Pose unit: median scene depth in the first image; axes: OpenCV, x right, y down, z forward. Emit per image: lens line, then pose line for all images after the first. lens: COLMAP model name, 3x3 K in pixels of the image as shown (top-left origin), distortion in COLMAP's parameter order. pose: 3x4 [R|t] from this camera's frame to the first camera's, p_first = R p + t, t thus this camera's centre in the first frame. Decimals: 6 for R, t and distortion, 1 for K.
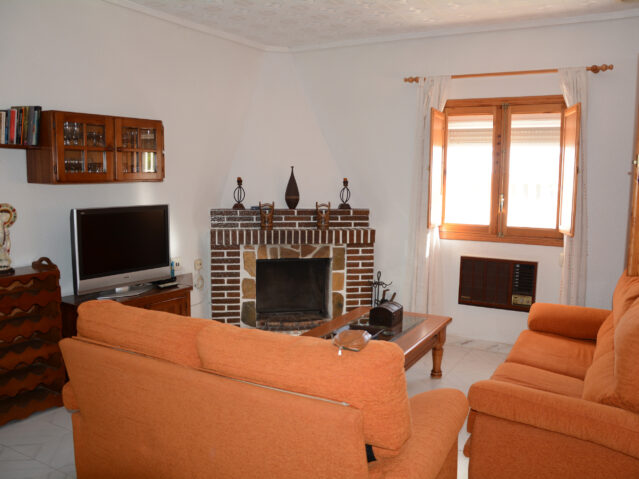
lens RADIAL K [[575.2, 0, 319.4], [0, 575.2, 250.4], [0, 0, 1]] dist [-0.141184, 0.101639]
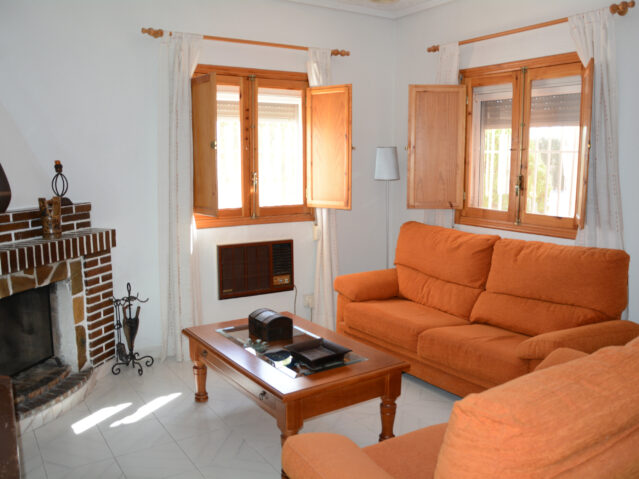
lens RADIAL K [[575.2, 0, 319.4], [0, 575.2, 250.4], [0, 0, 1]] dist [-0.141184, 0.101639]
pose [[0.440176, -0.153474, 0.884698, -0.467177], [0.115561, 0.986773, 0.113685, -0.065643], [-0.890444, 0.052195, 0.452090, 0.466827]]
